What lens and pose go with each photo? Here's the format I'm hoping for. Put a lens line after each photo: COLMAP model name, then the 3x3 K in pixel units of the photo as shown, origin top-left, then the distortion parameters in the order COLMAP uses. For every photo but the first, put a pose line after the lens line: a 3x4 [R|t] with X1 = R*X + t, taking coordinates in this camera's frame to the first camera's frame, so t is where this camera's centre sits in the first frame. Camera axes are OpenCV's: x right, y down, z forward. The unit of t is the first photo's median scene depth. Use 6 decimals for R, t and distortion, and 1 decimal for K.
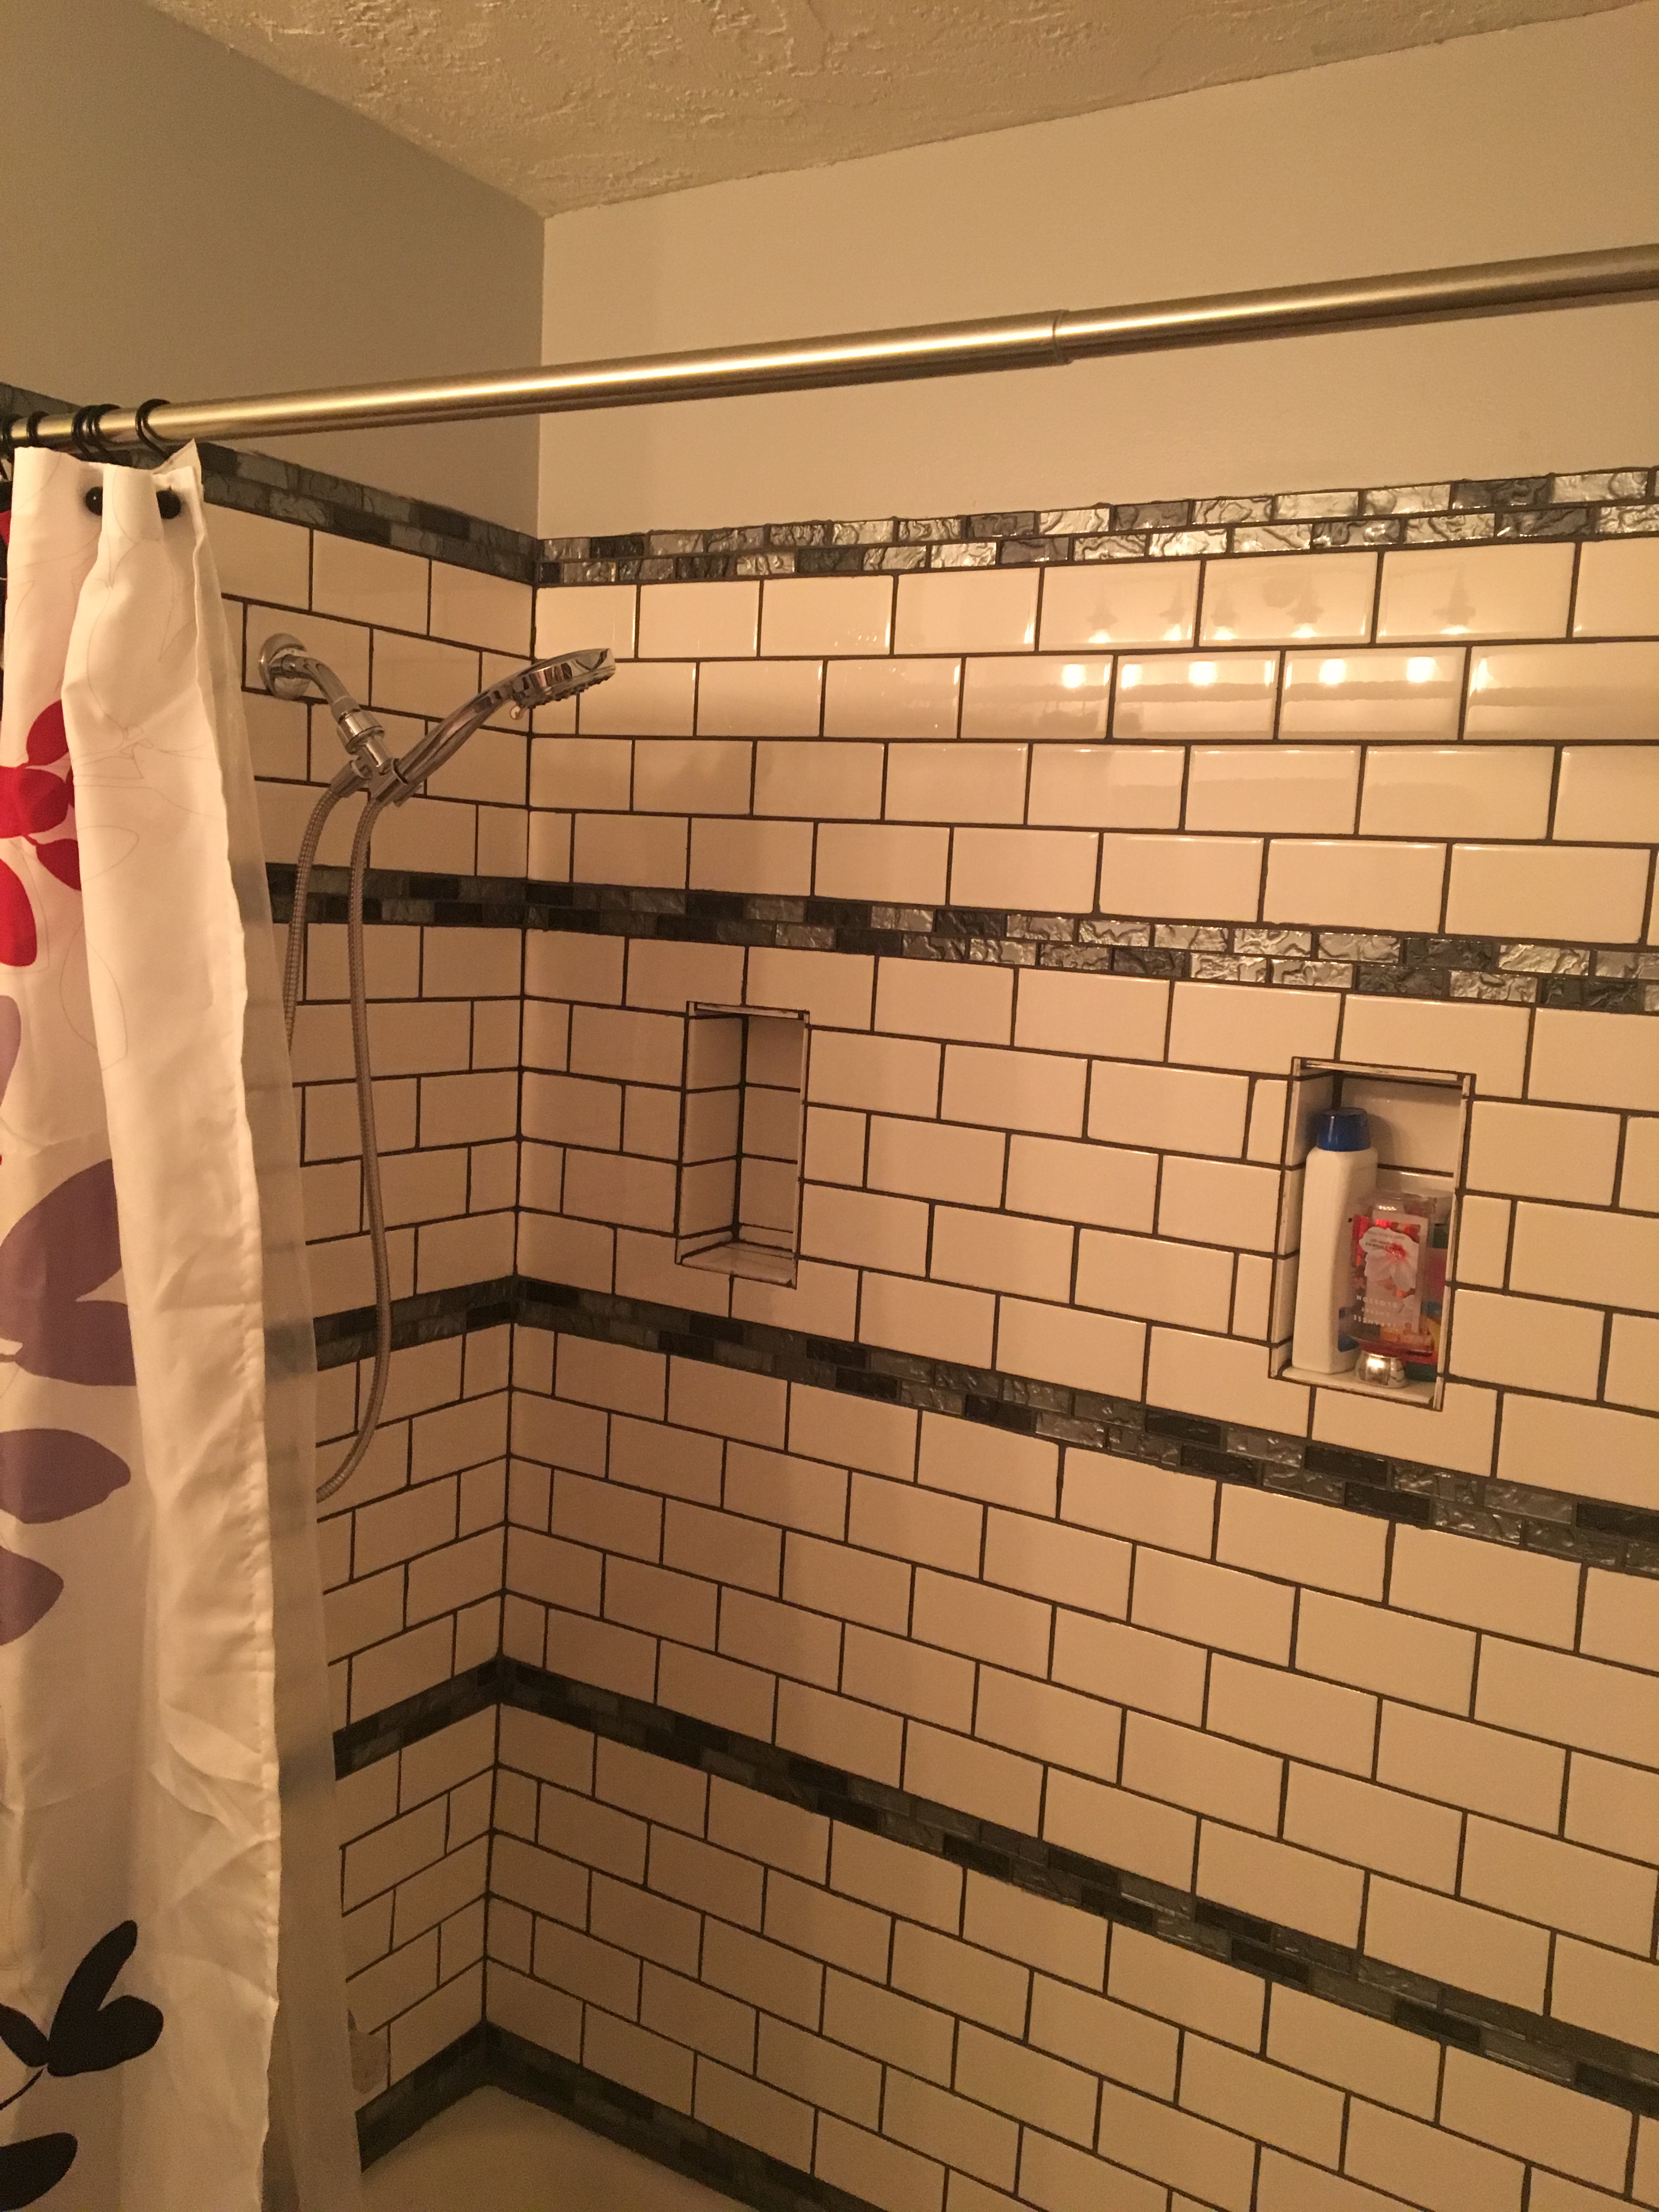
lens RADIAL K [[1862.4, 0, 833.1], [0, 1862.4, 1104.2], [0, 0, 1]] dist [0.113897, -0.211705]
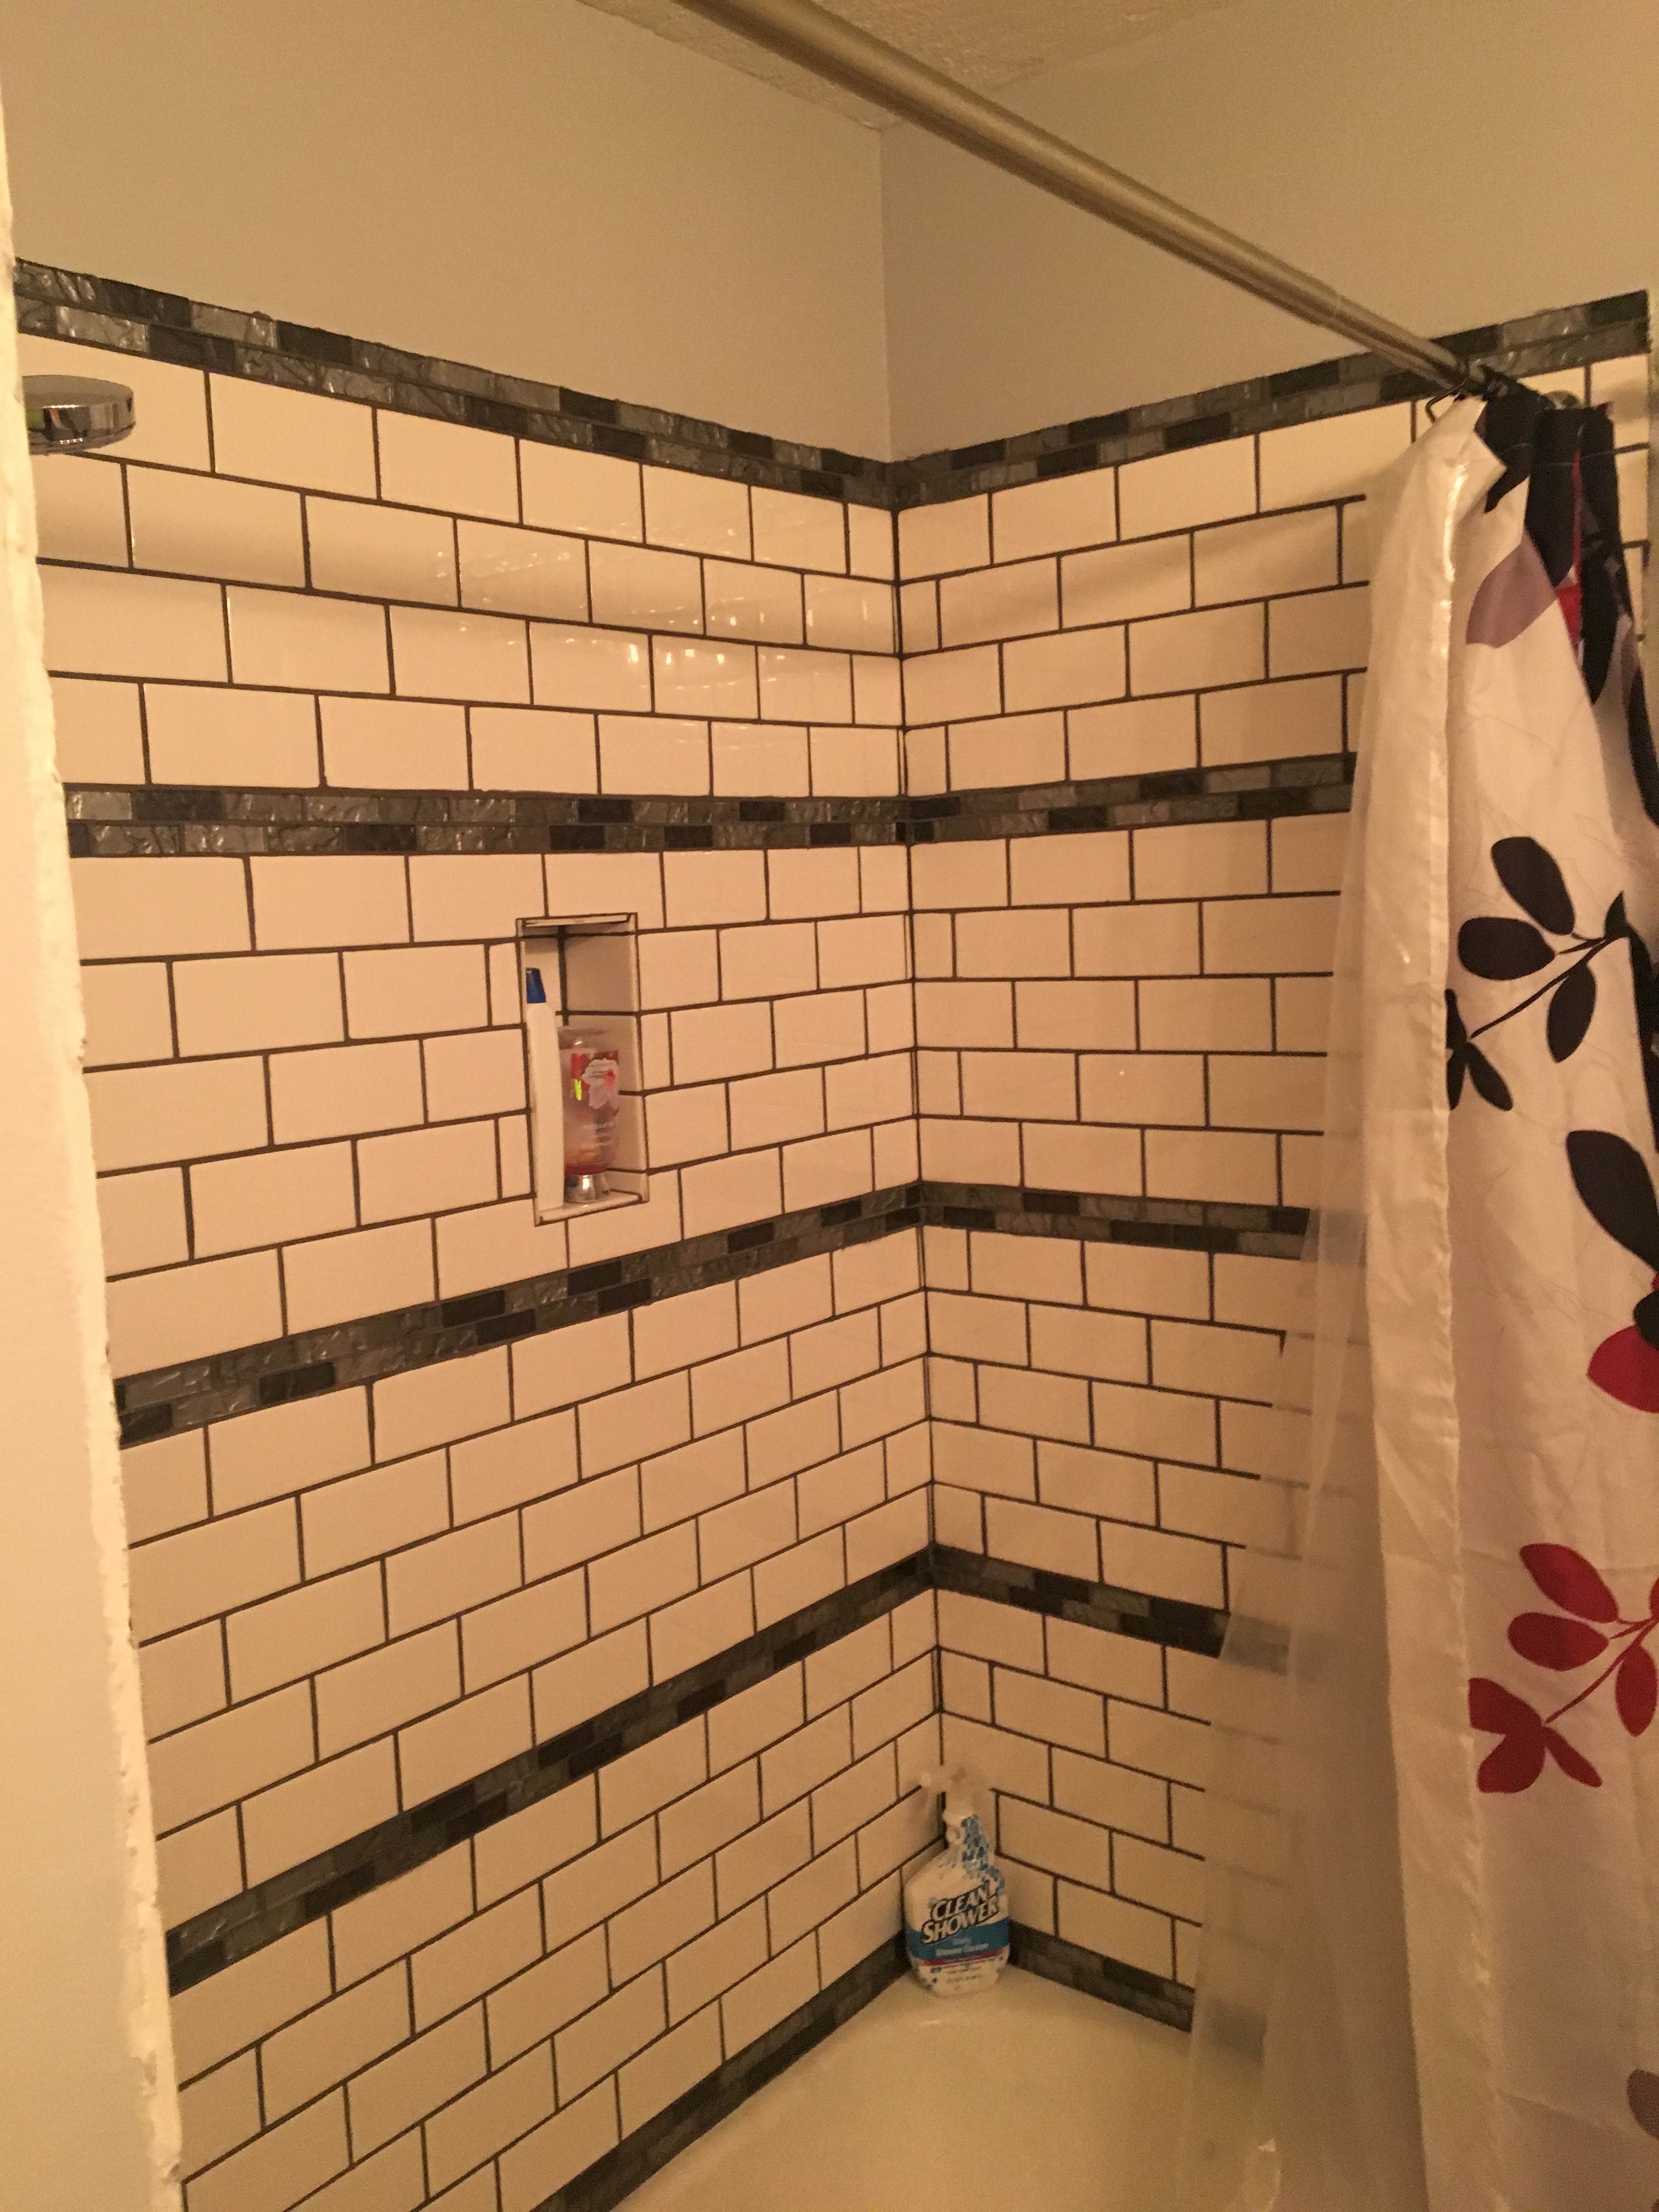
lens RADIAL K [[1843.6, 0, 839.1], [0, 1843.6, 1105.4], [0, 0, 1]] dist [0.094507, -0.162919]
pose [[0.122998, -0.179124, 0.976108, -0.681903], [0.159247, 0.974393, 0.158743, -0.052955], [-0.979547, 0.135917, 0.148373, 0.612209]]
